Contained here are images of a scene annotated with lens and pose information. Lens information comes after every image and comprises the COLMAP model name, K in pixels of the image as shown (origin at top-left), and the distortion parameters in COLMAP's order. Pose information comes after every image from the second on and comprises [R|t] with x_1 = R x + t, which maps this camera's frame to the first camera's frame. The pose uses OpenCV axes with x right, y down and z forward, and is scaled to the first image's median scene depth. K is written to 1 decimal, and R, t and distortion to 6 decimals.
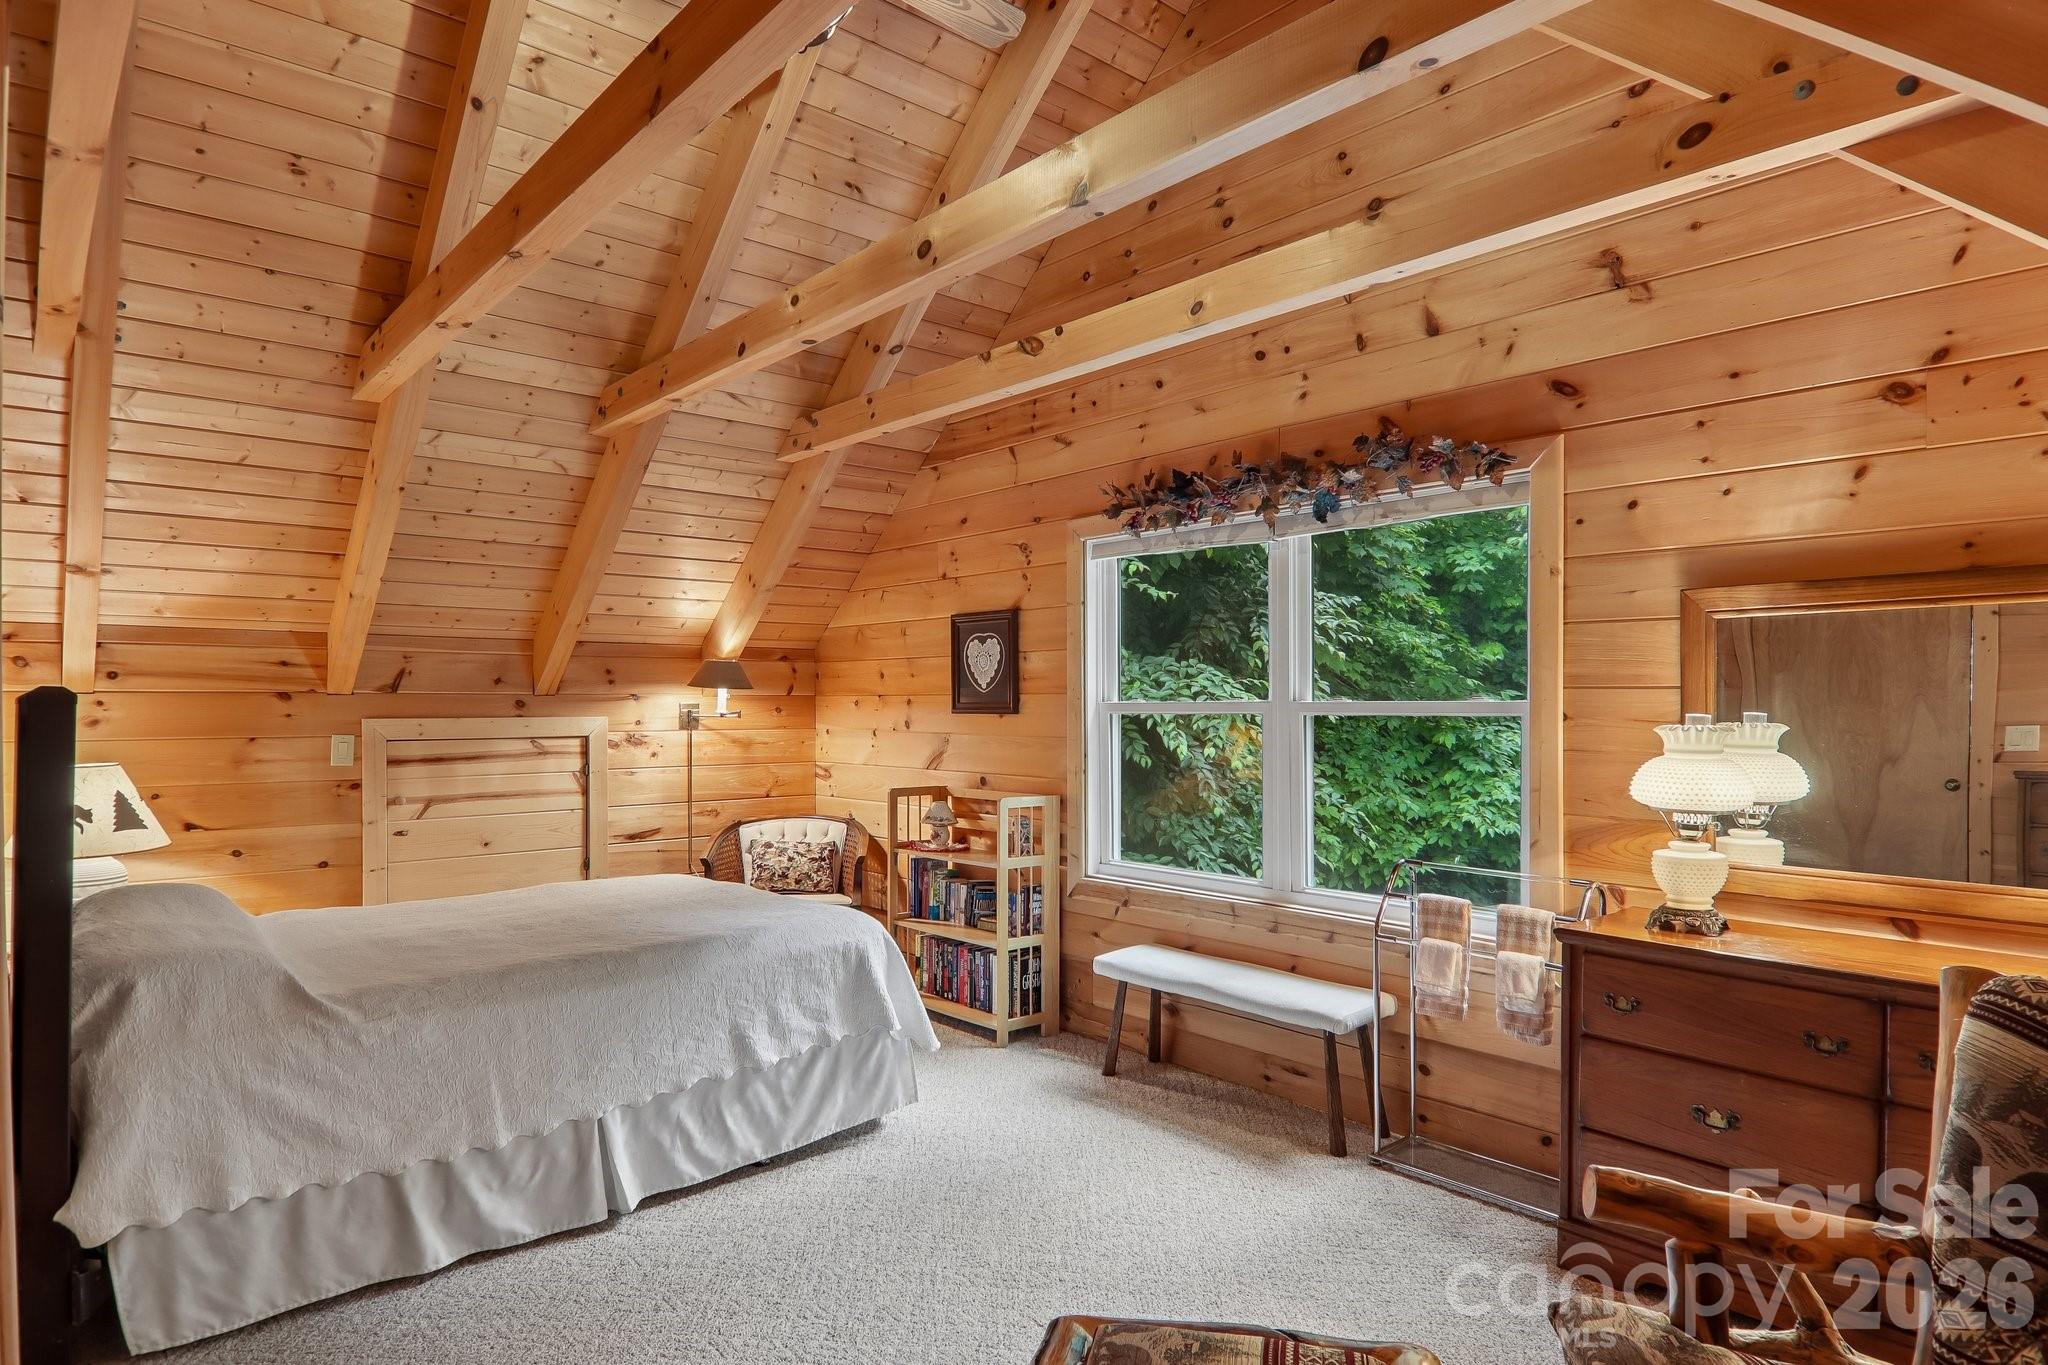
lens RADIAL K [[1156.3, 0, 1019.9], [0, 1156.3, 694.2], [0, 0, 1]] dist [0.003994, -0.020474]
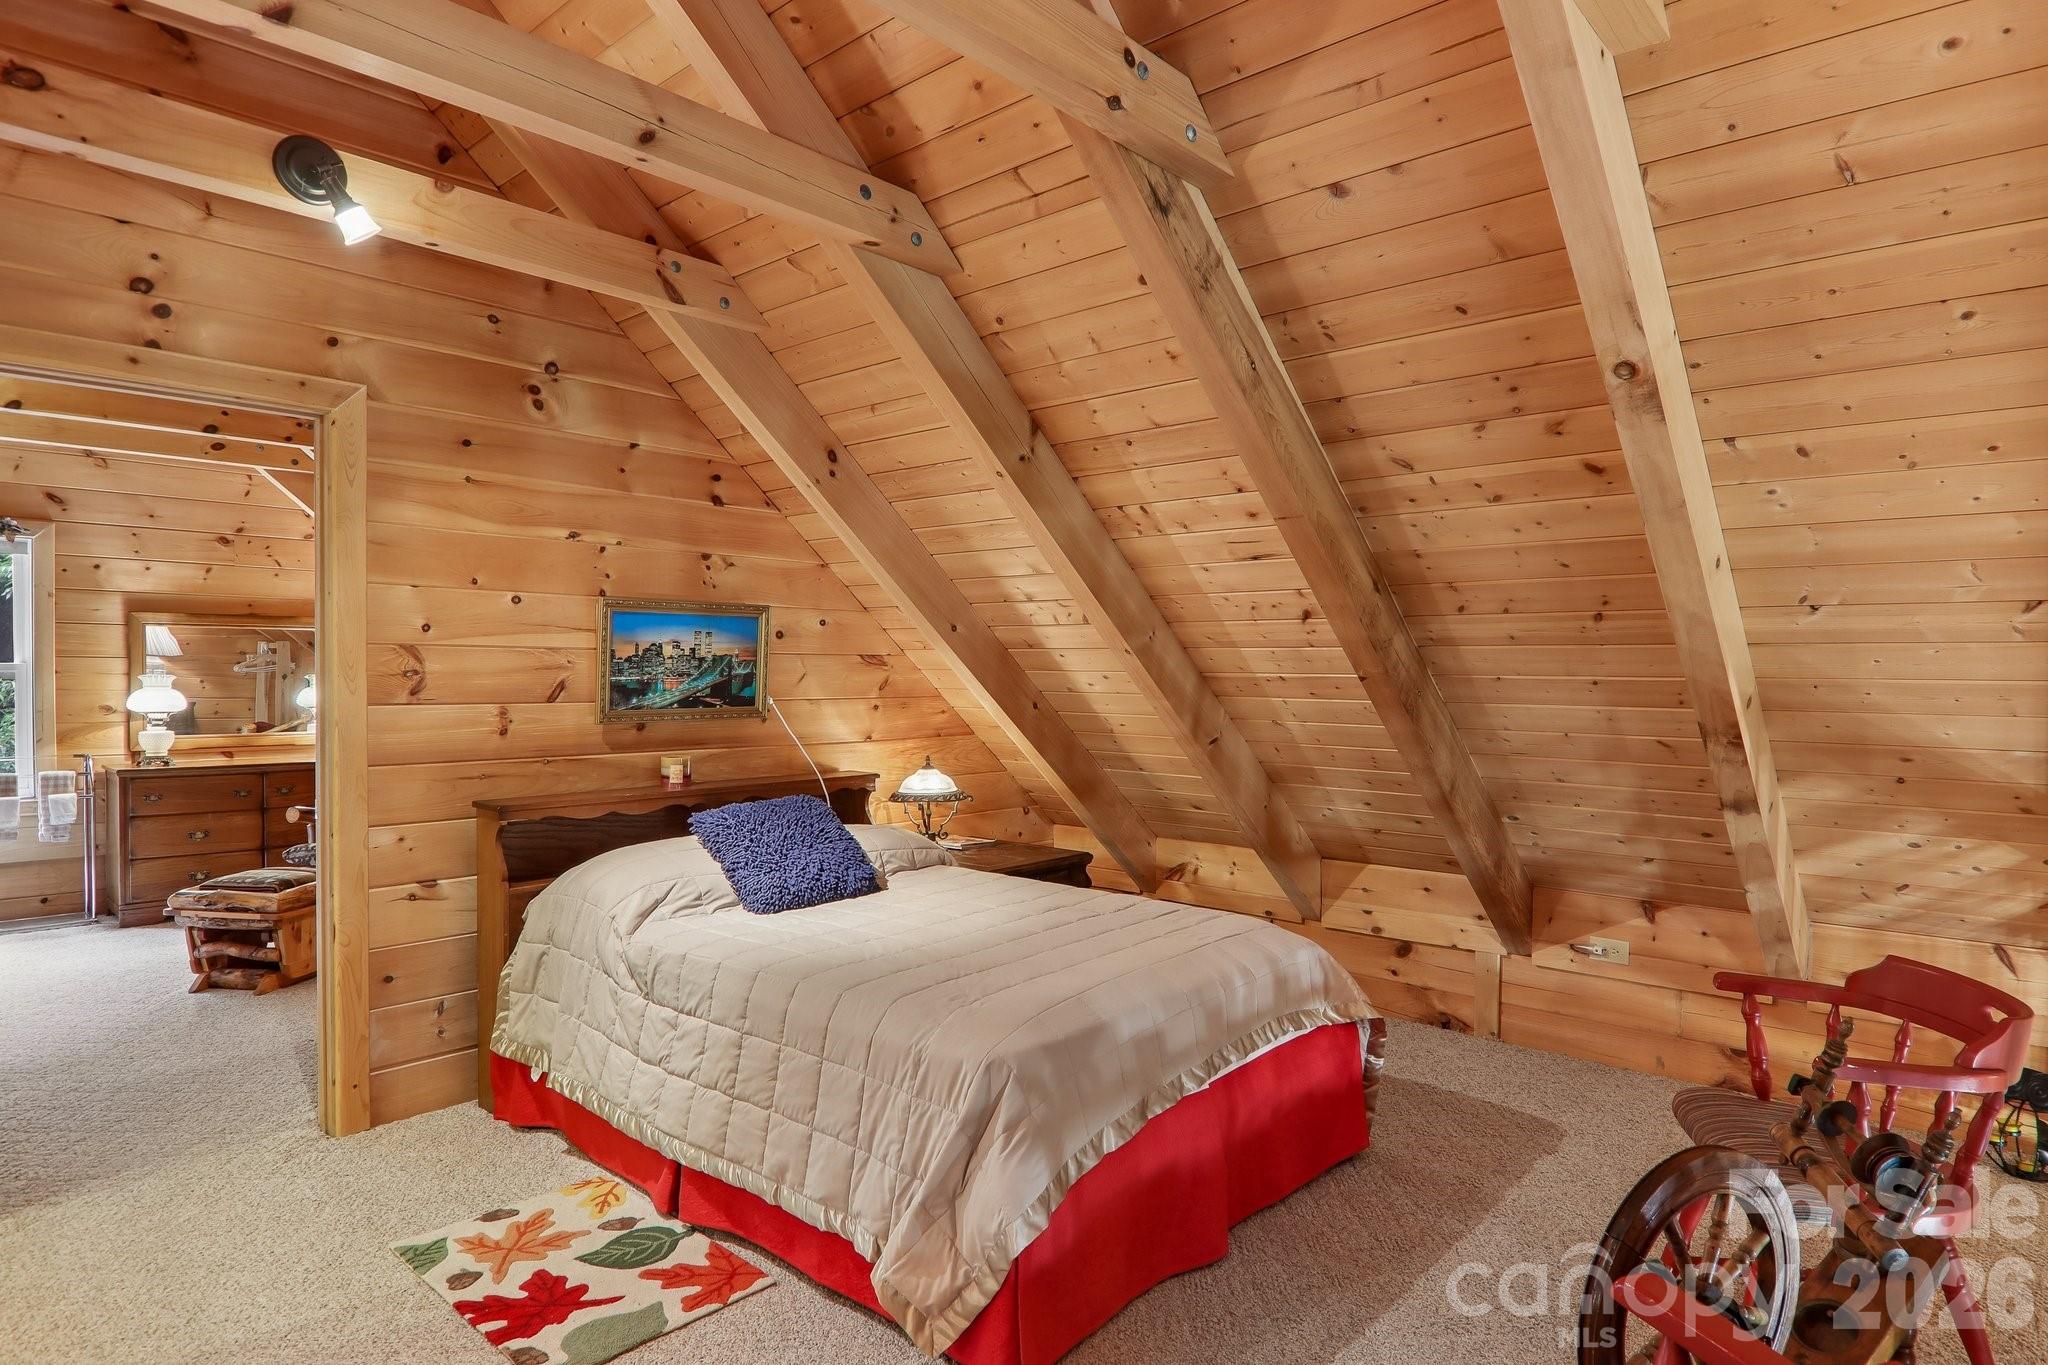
lens RADIAL K [[1156.3, 0, 1026.7], [0, 1156.3, 691.1], [0, 0, 1]] dist [0.003994, -0.020474]
pose [[-0.122476, -0.020787, 0.992254, -1.682195], [-0.010195, 0.999754, 0.019685, -0.002702], [-0.992419, -0.007705, -0.122658, -0.371929]]
